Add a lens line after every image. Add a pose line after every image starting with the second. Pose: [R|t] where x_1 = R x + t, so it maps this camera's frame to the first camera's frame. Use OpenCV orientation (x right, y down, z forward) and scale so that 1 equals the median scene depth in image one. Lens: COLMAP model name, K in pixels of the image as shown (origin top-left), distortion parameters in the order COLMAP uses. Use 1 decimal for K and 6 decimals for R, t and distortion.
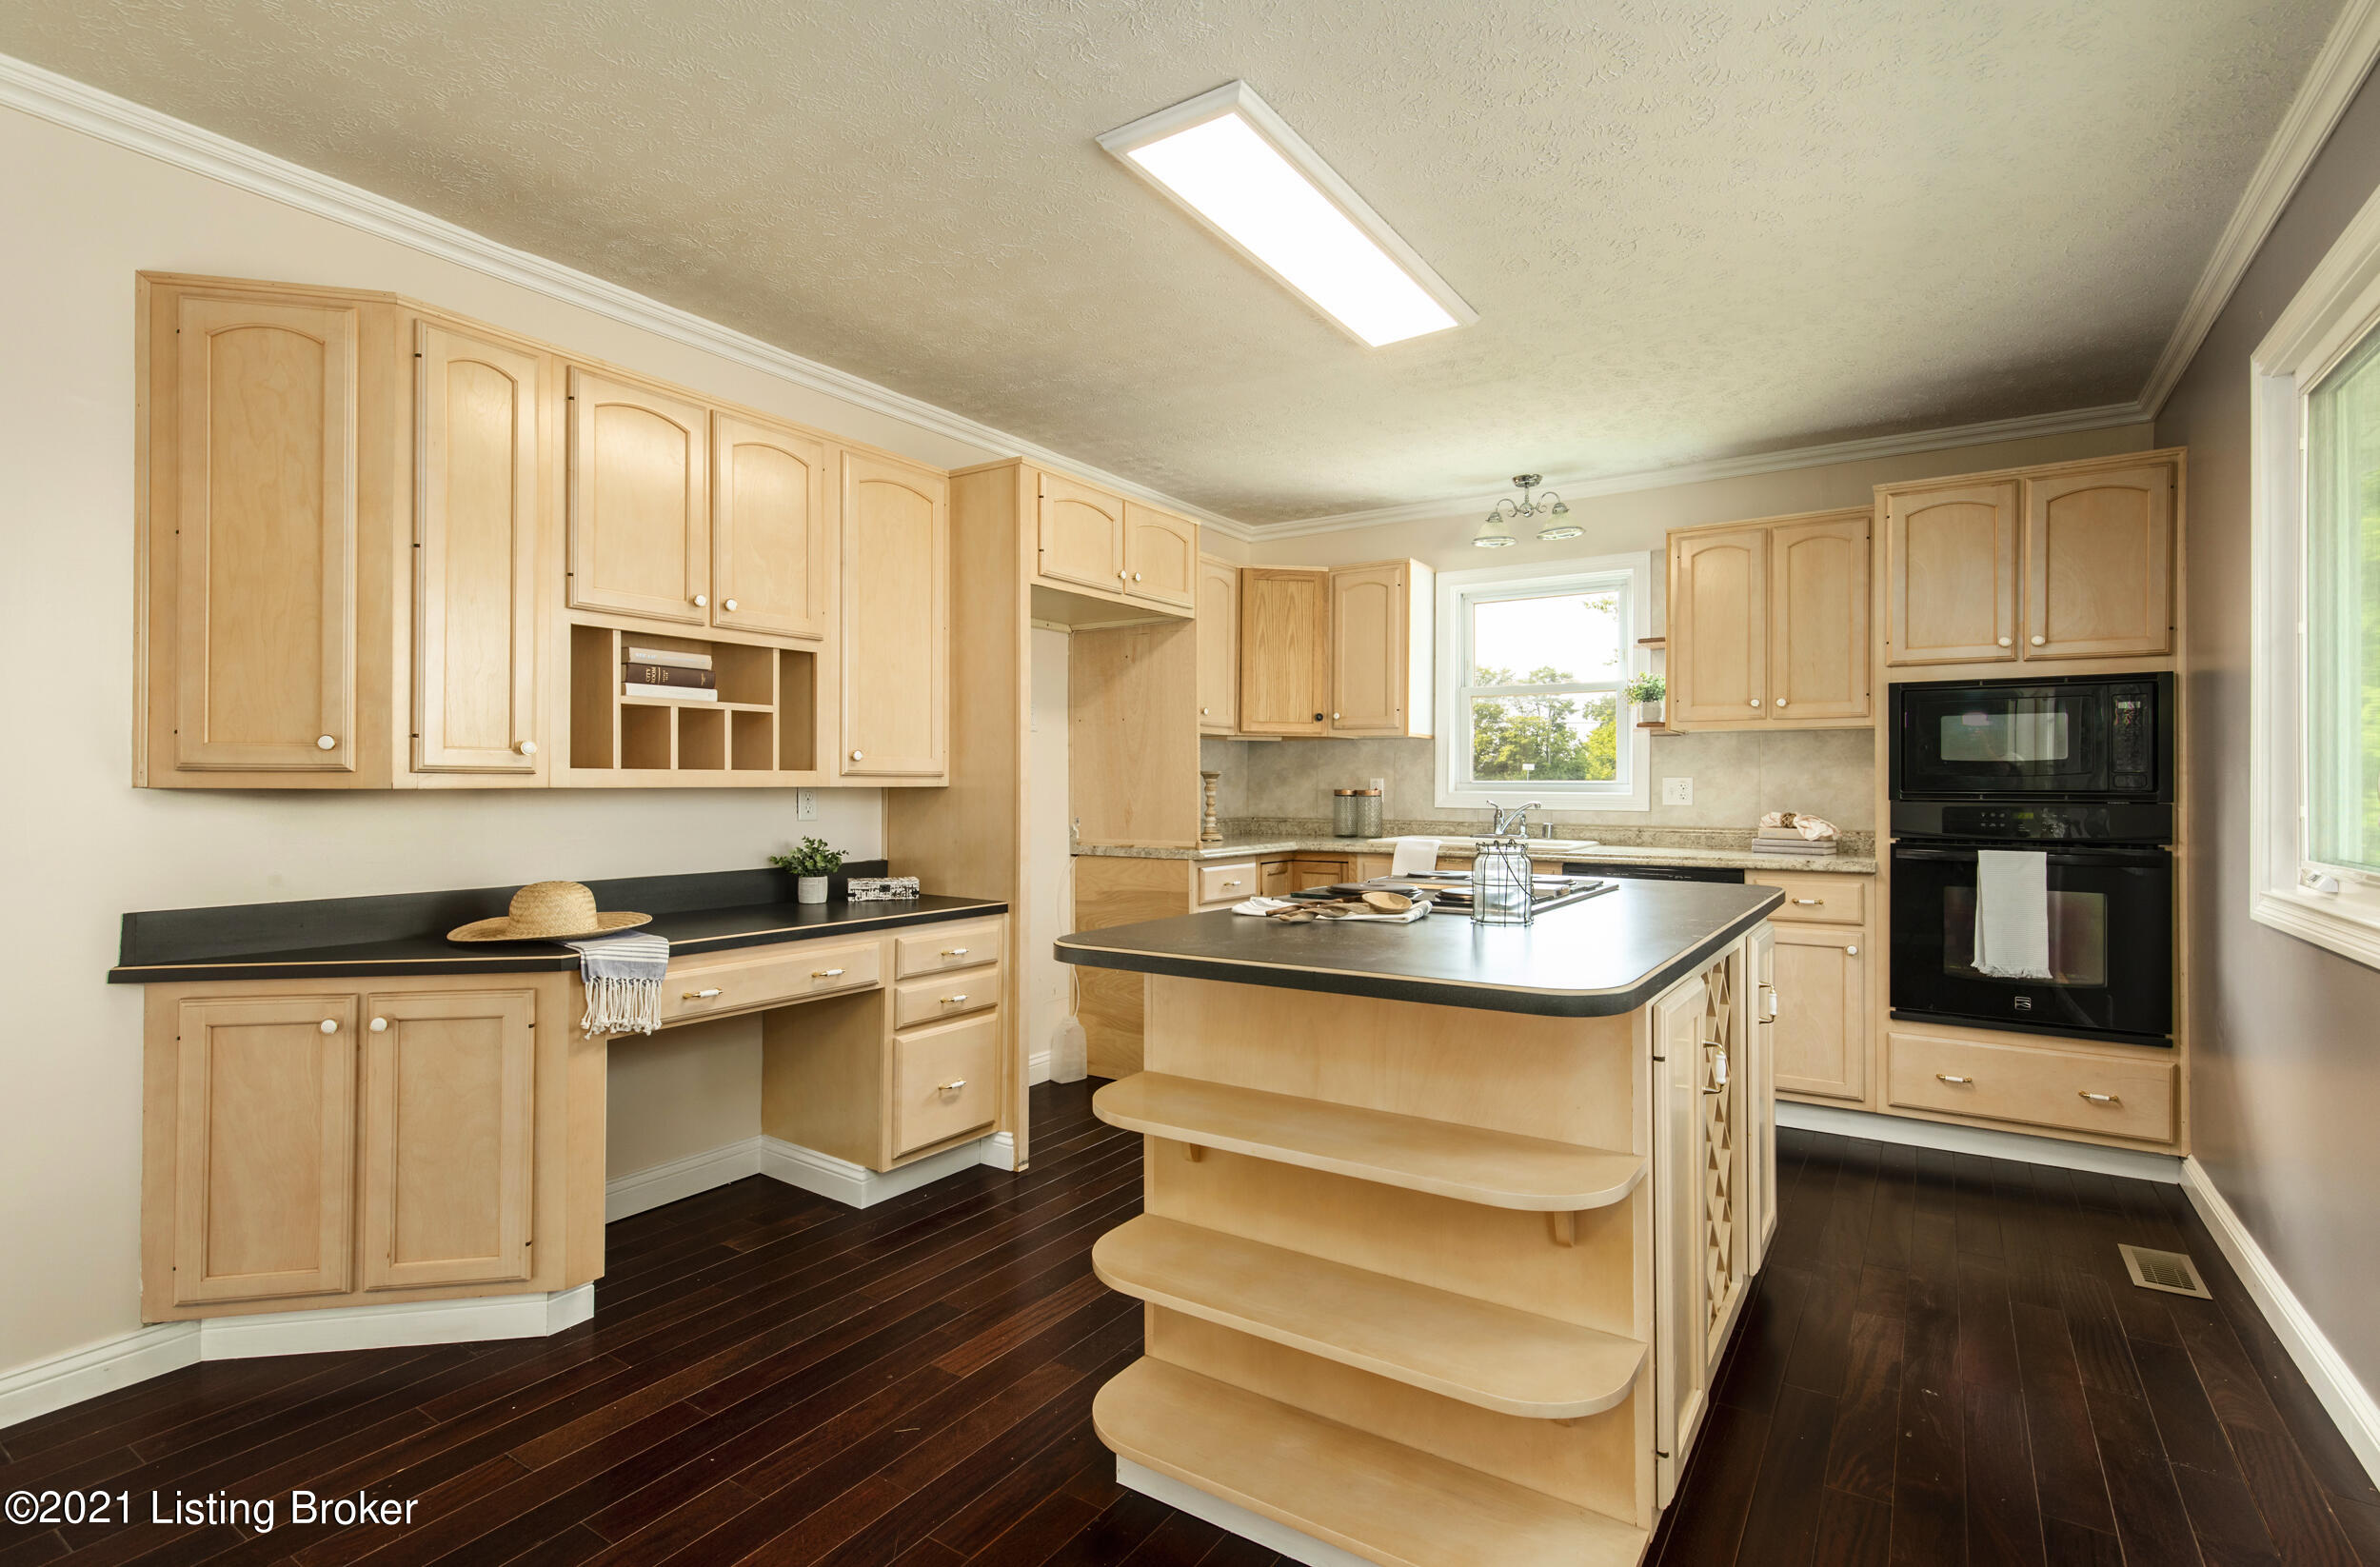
lens RADIAL K [[1140.5, 0, 1185.1], [0, 1140.5, 775.0], [0, 0, 1]] dist [0.005254, -0.000095]
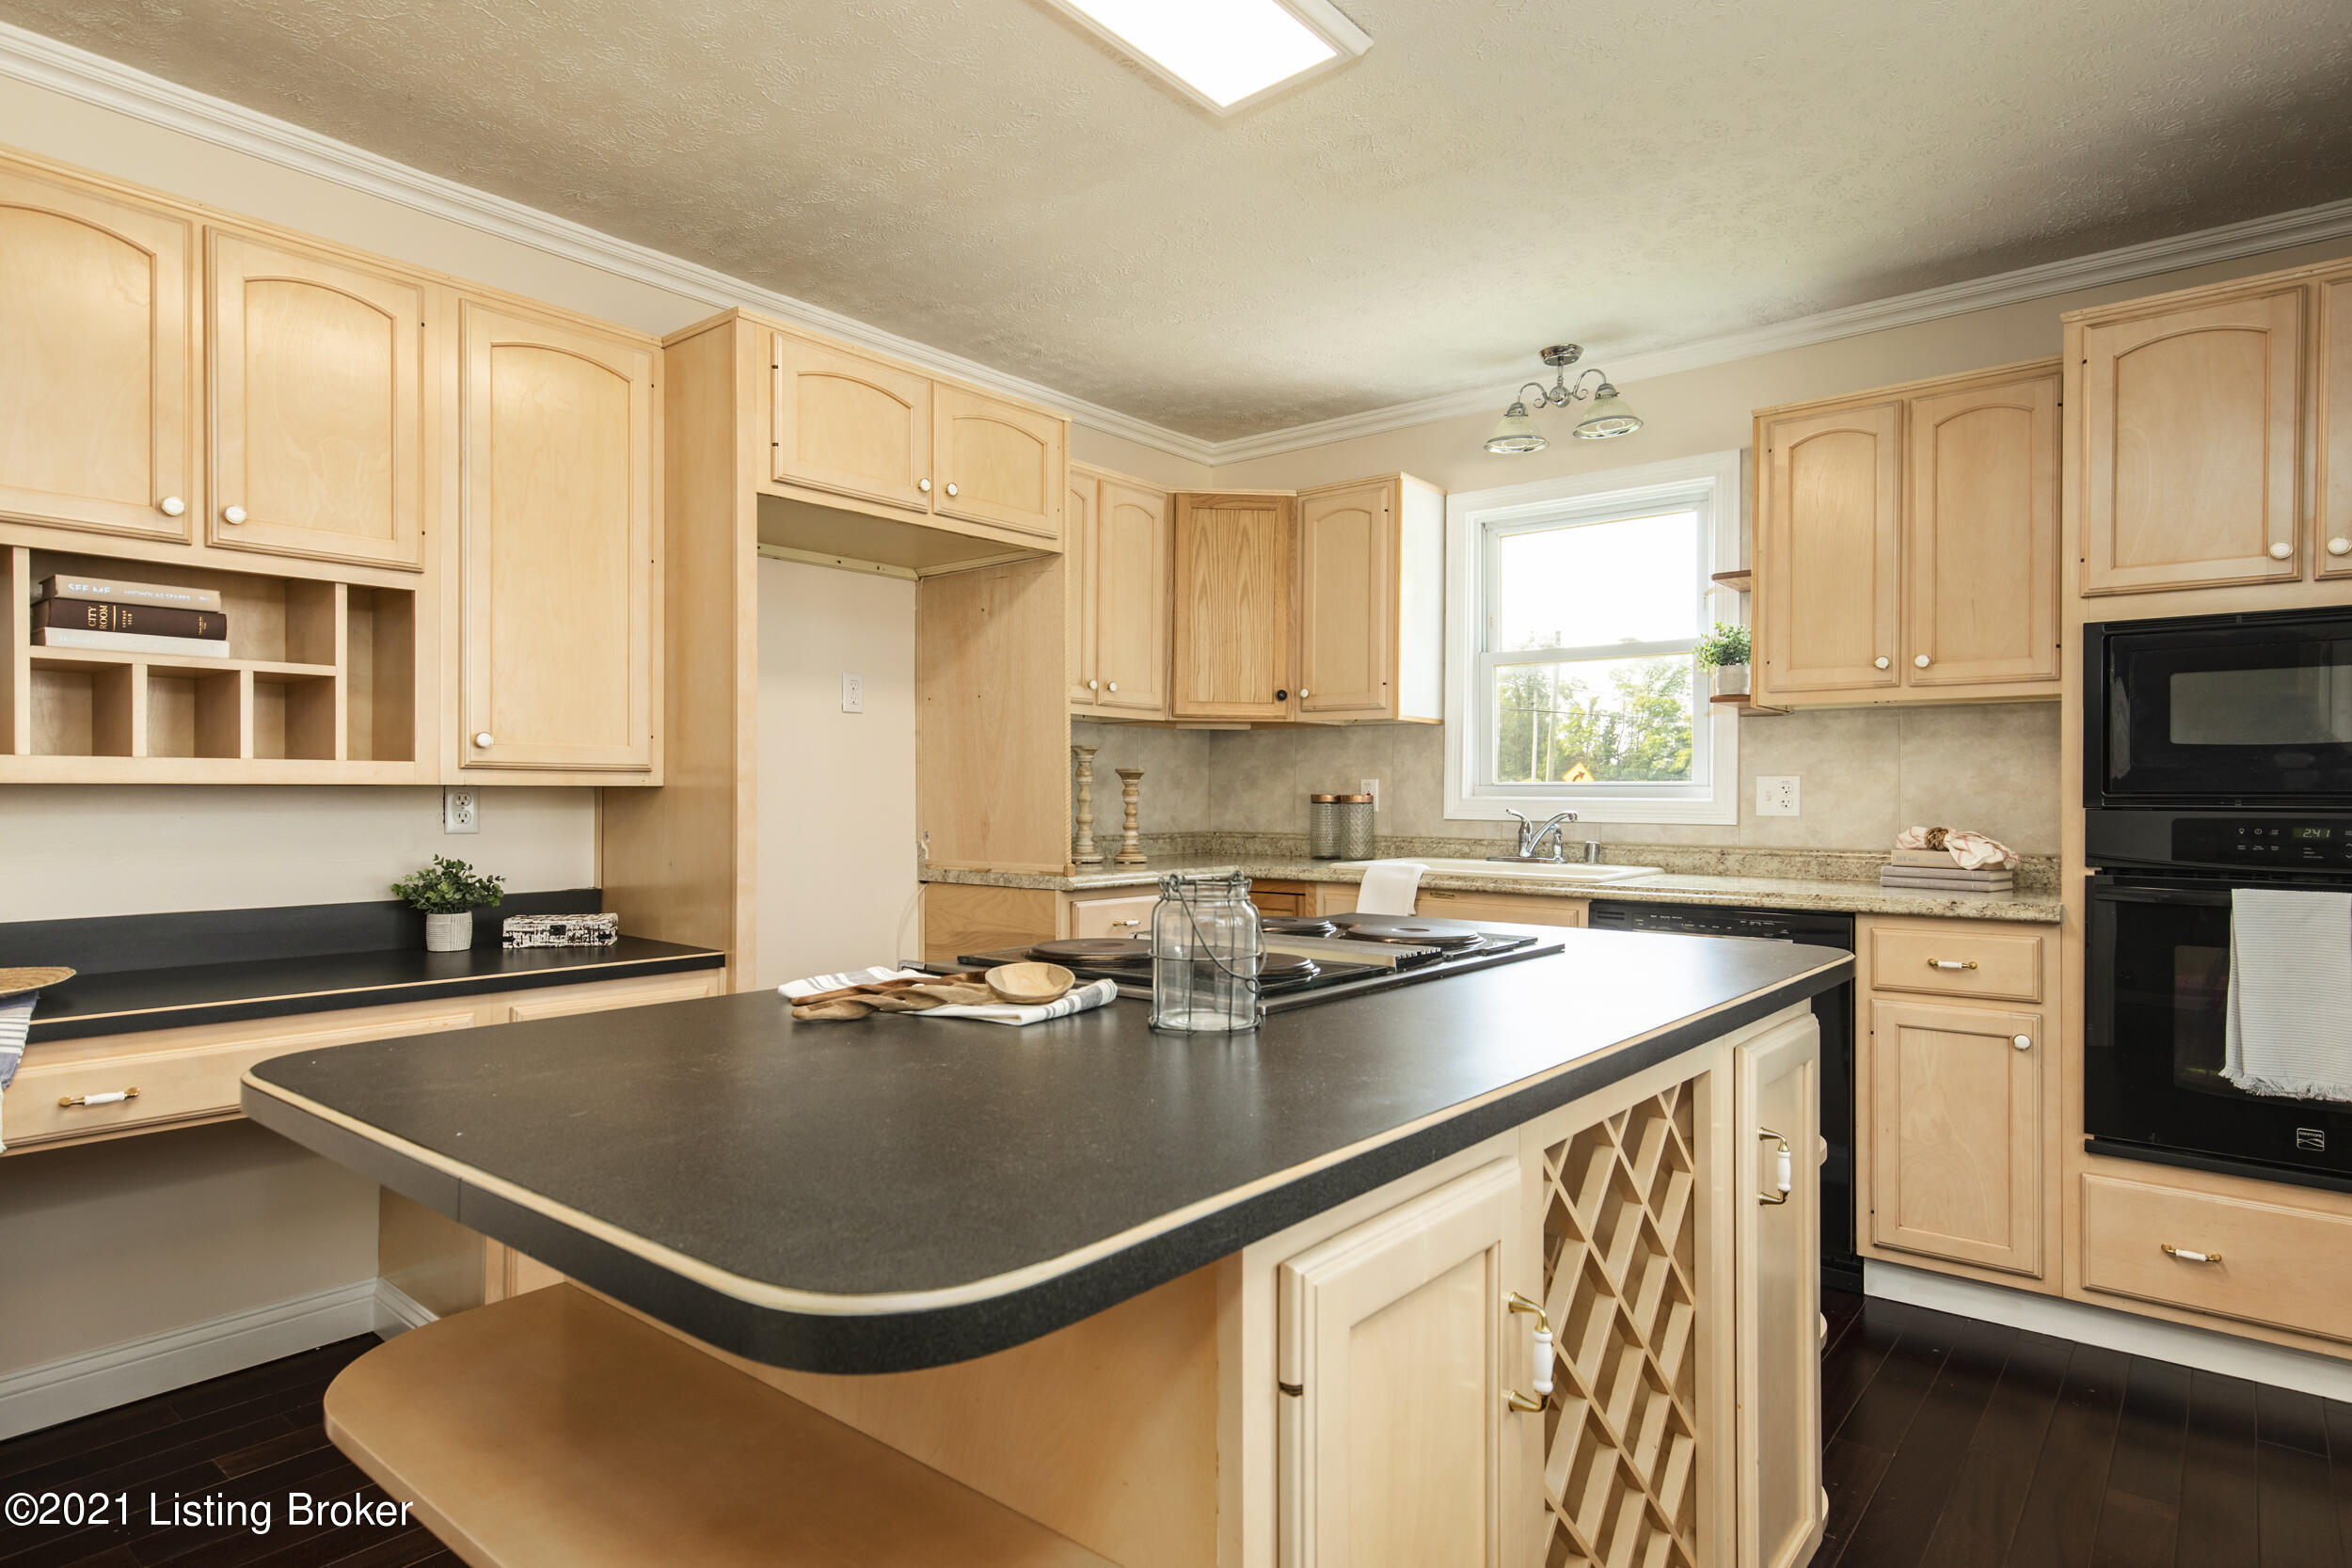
lens RADIAL K [[1296.8, 0, 1180.5], [0, 1296.8, 790.3], [0, 0, 1]] dist [0.010066, 0.002156]
pose [[0.994858, 0.000299, -0.101277, 0.187880], [0.000200, 0.999988, 0.004920, 0.008609], [0.101277, -0.004915, 0.994846, 0.225811]]
